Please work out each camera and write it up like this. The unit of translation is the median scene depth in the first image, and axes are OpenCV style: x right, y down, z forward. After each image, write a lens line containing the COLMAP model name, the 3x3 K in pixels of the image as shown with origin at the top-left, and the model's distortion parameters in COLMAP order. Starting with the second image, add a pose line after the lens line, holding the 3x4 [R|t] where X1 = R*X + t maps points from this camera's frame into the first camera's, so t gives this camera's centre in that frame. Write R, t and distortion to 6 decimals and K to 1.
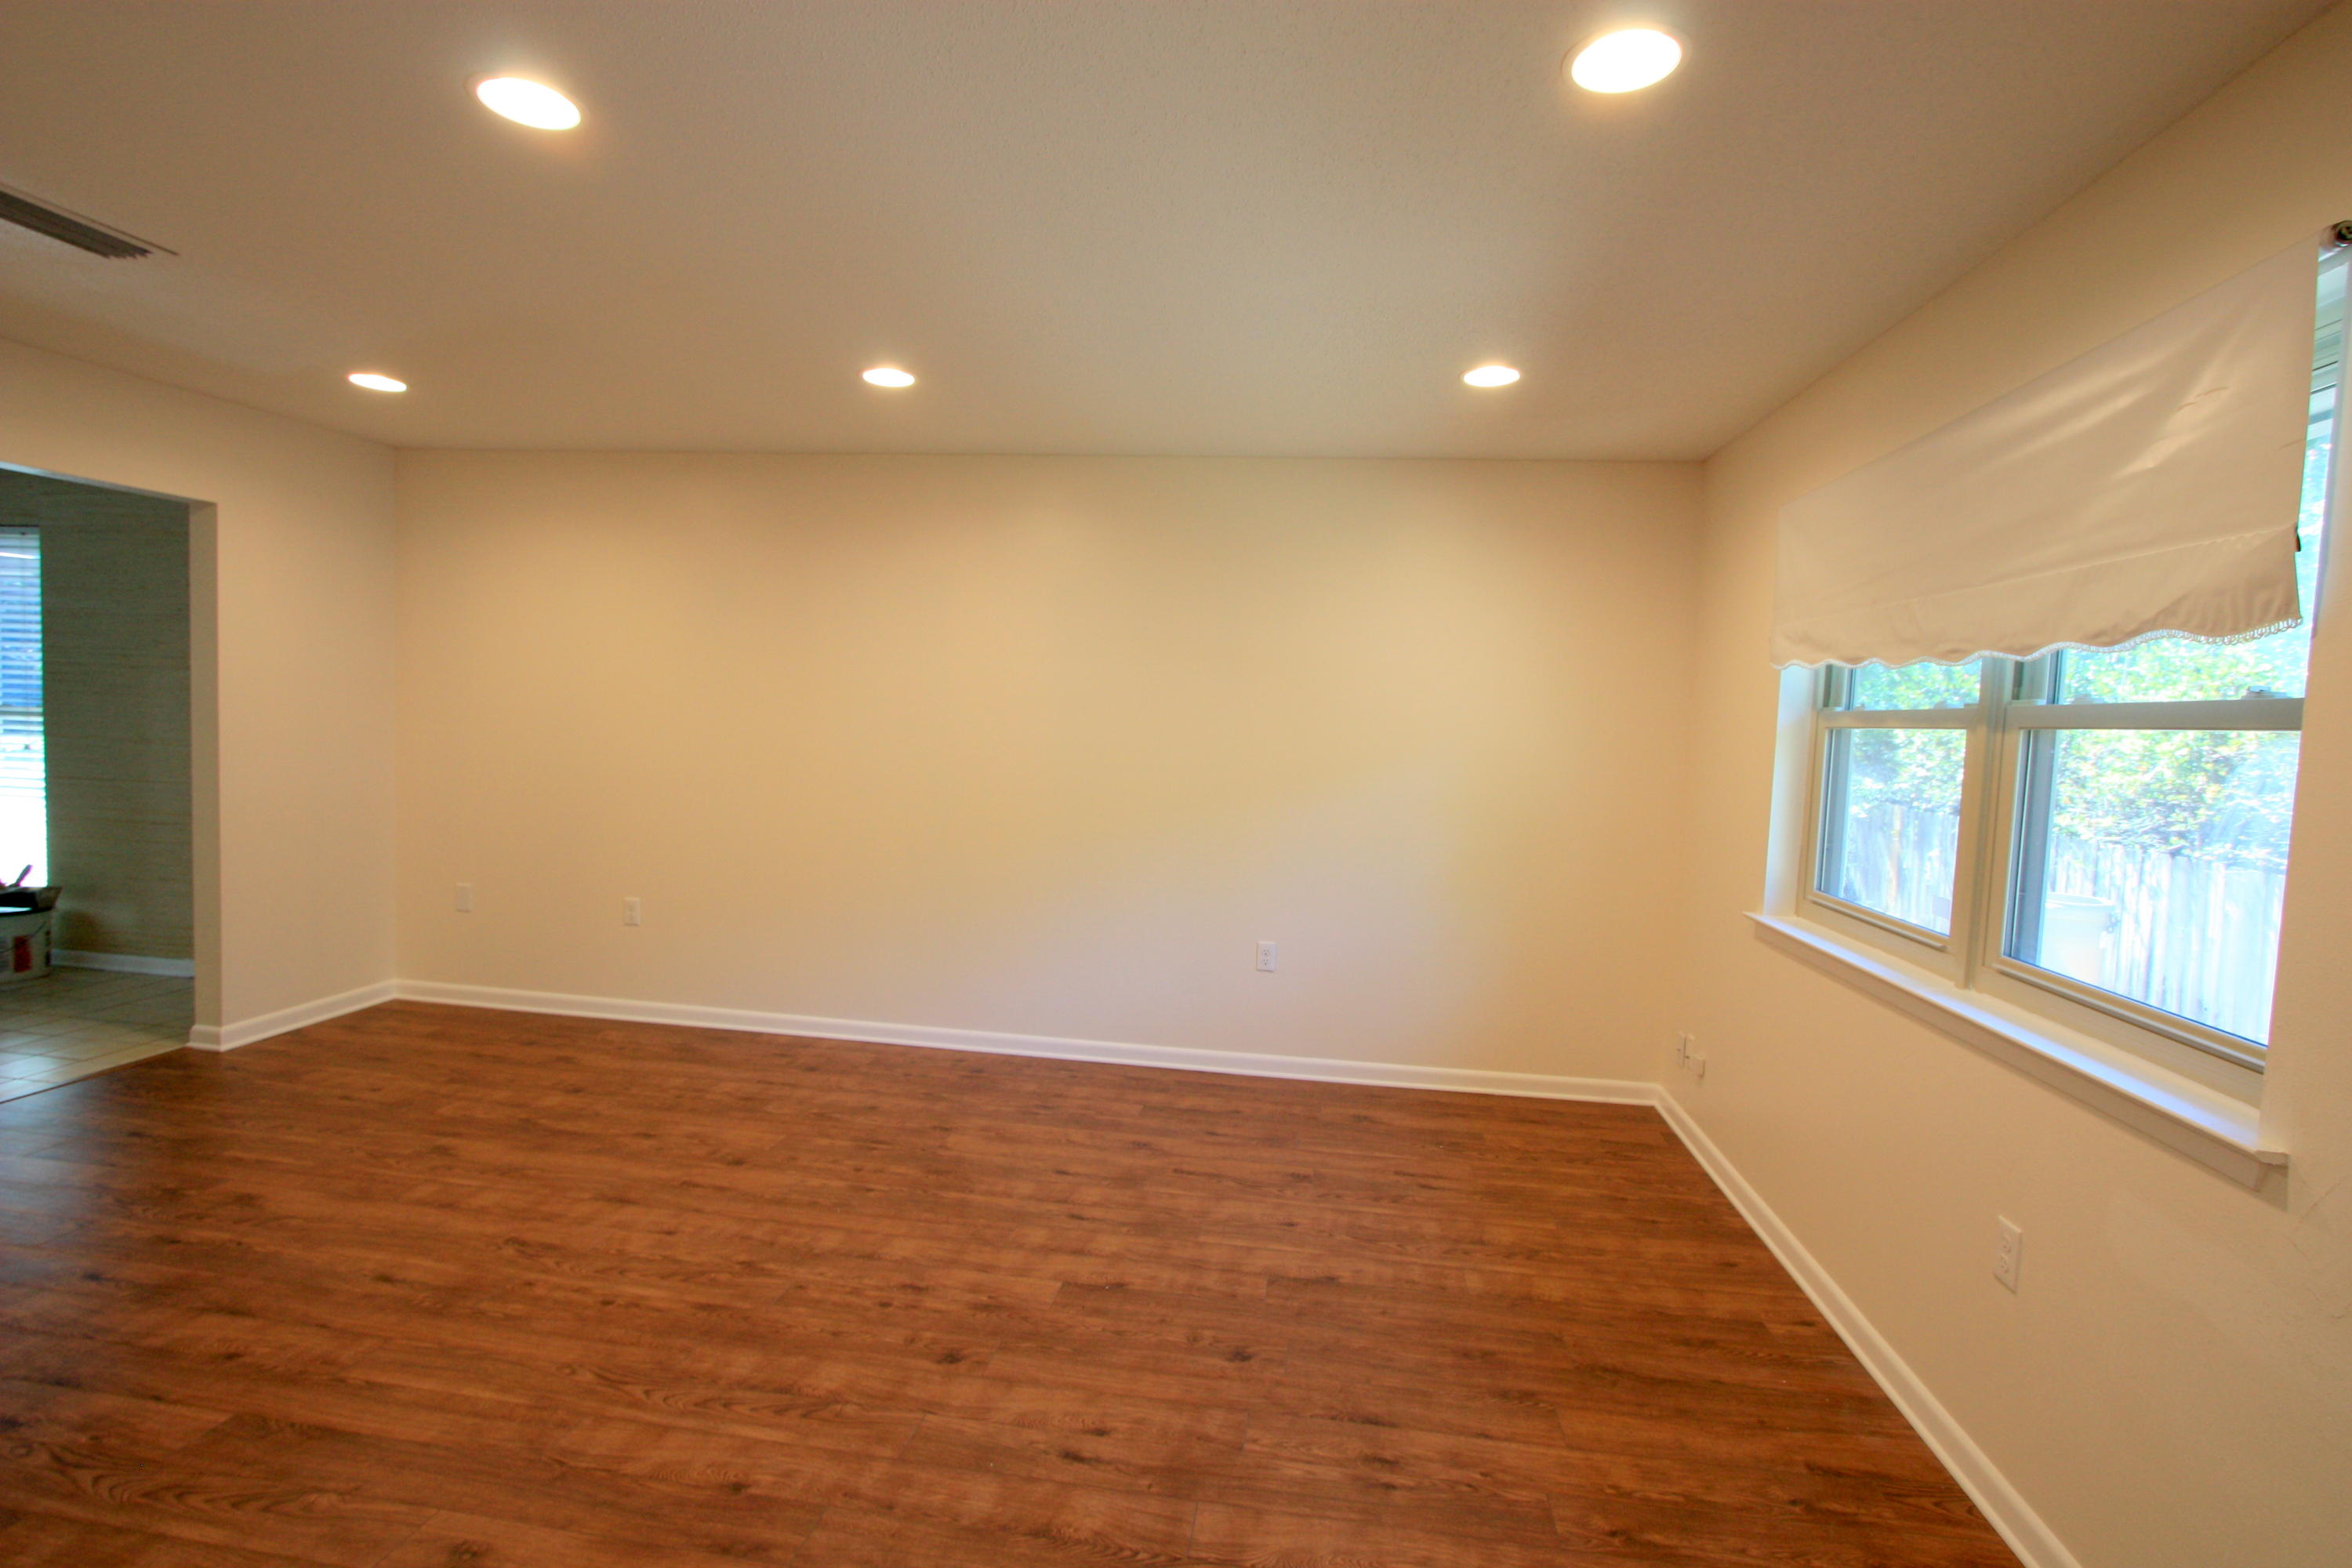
lens RADIAL K [[1092.8, 0, 1195.1], [0, 1092.8, 778.7], [0, 0, 1]] dist [-0.021798, 0.006016]
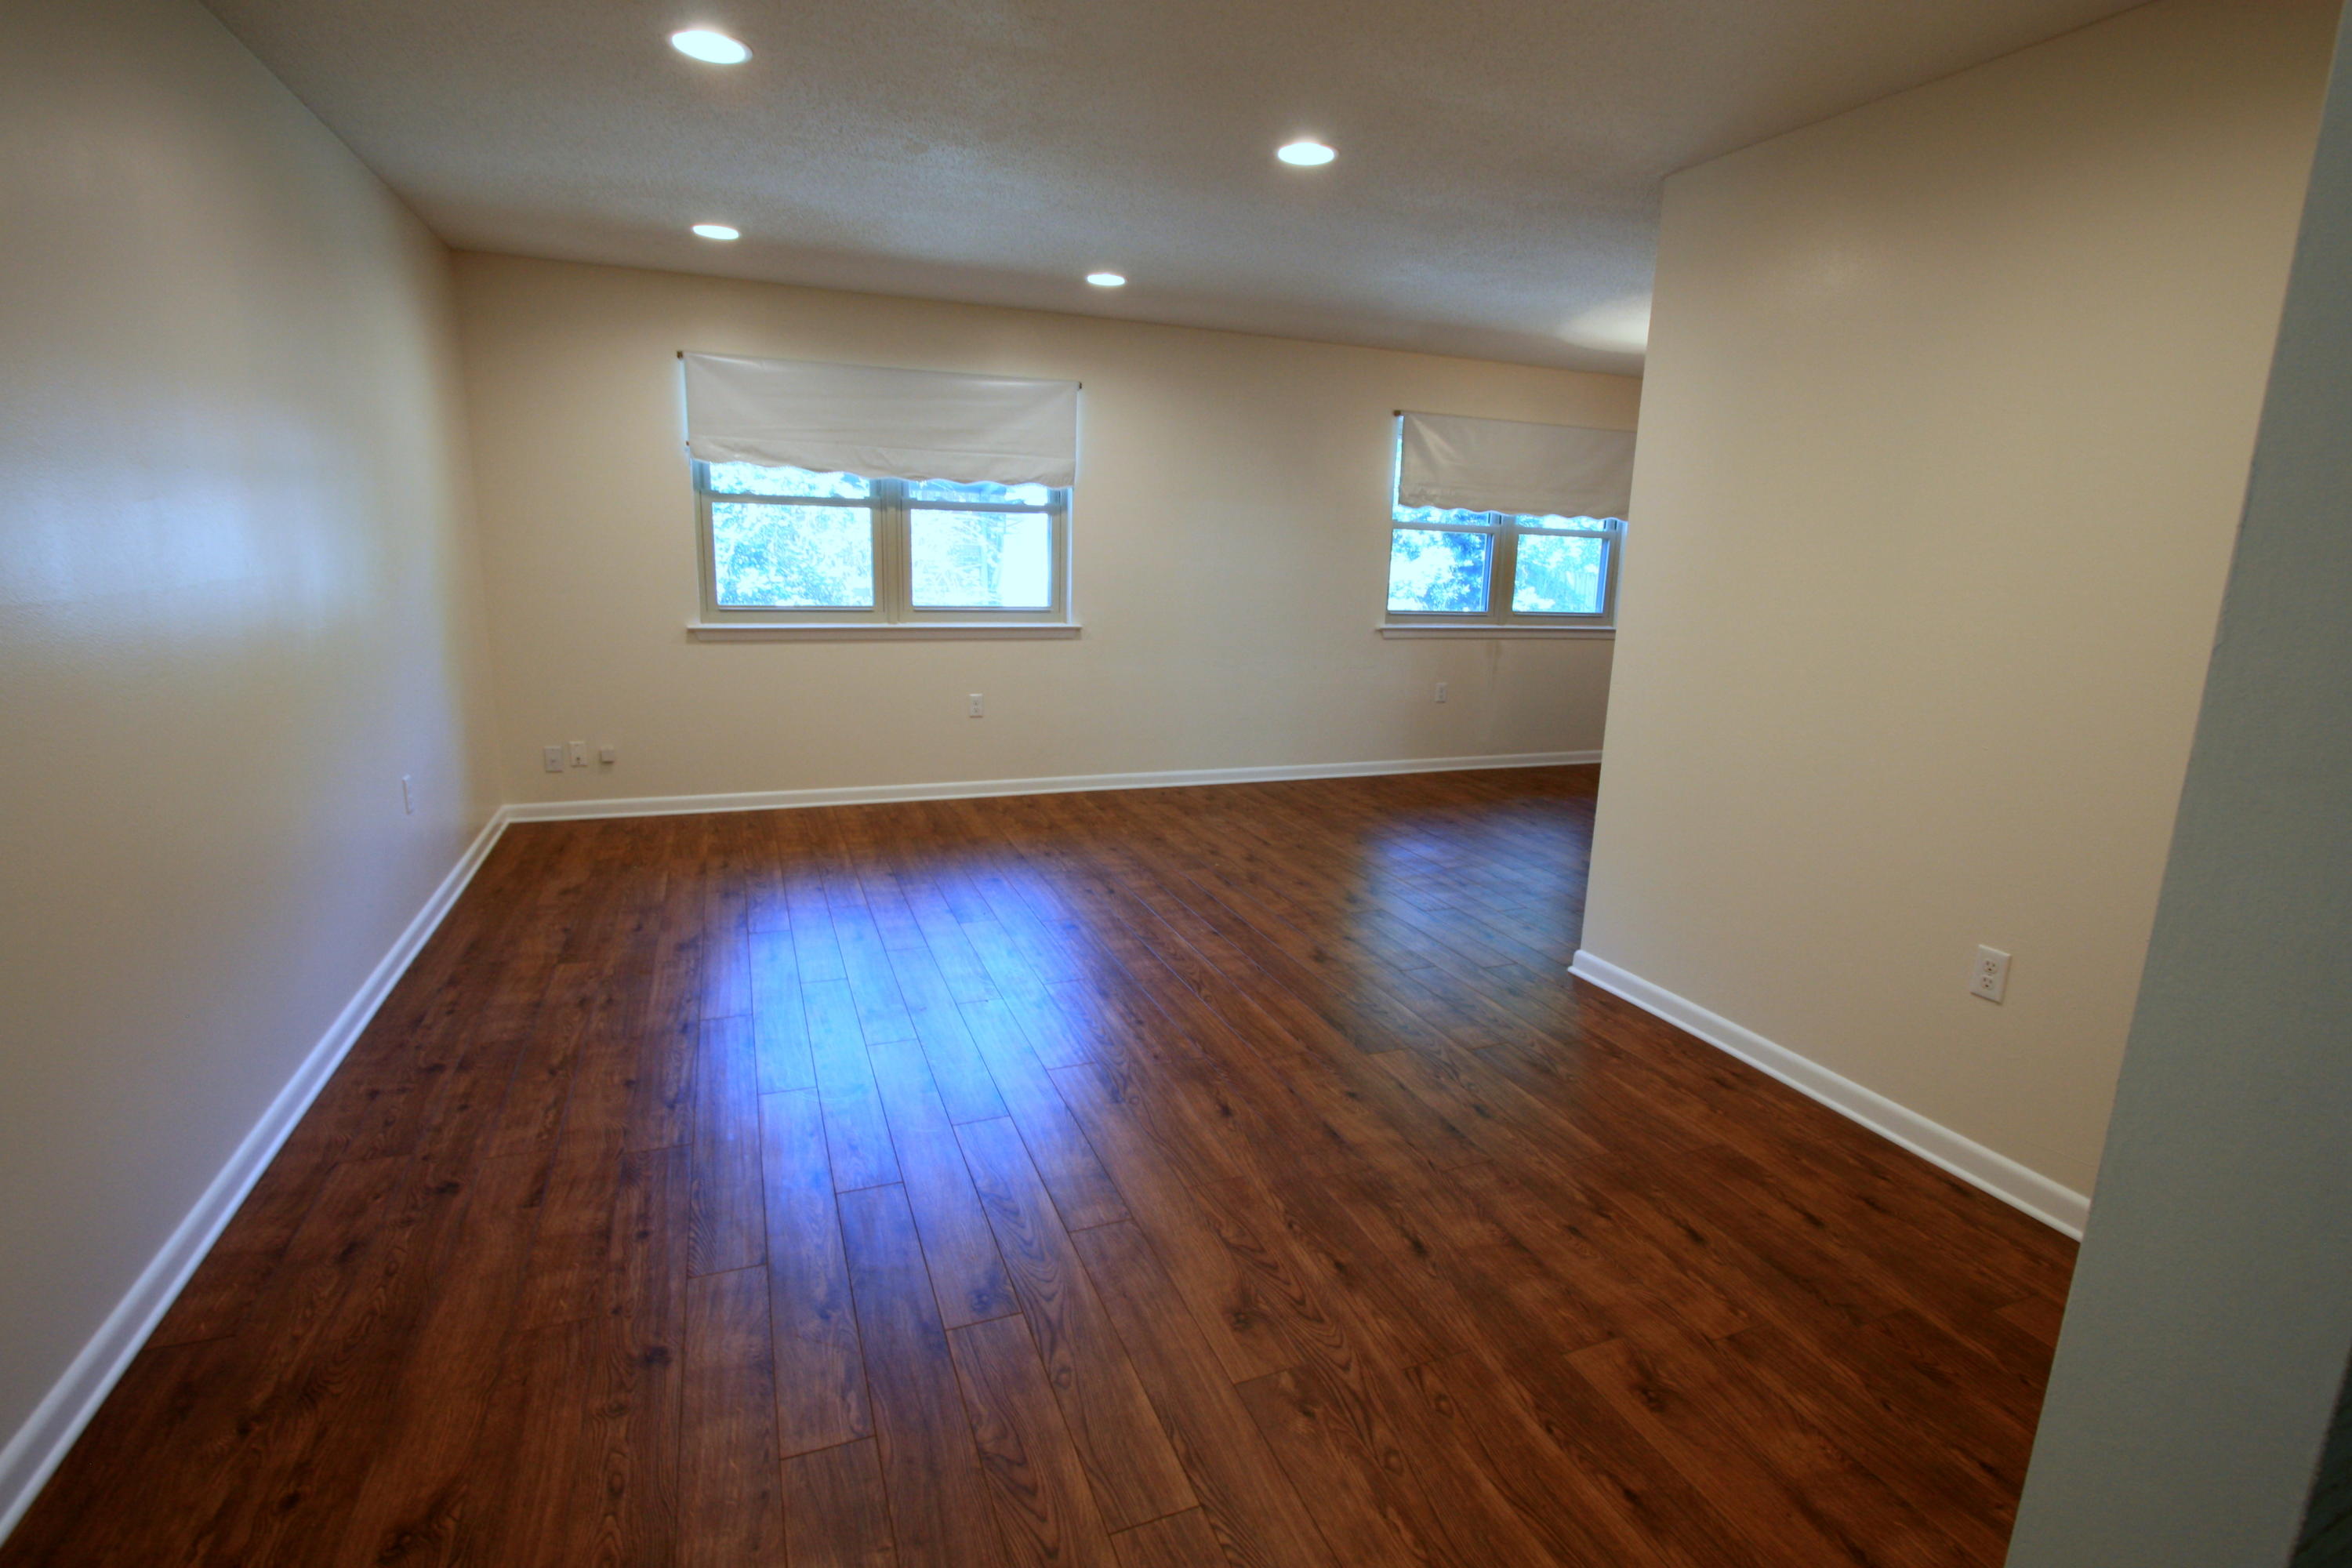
lens RADIAL K [[1092.8, 0, 1195.1], [0, 1092.8, 778.7], [0, 0, 1]] dist [-0.021798, 0.006016]
pose [[-0.490035, -0.244373, 0.836748, -1.666331], [-0.004625, 0.960616, 0.277841, -0.143706], [-0.871690, 0.132282, -0.471866, 1.605265]]
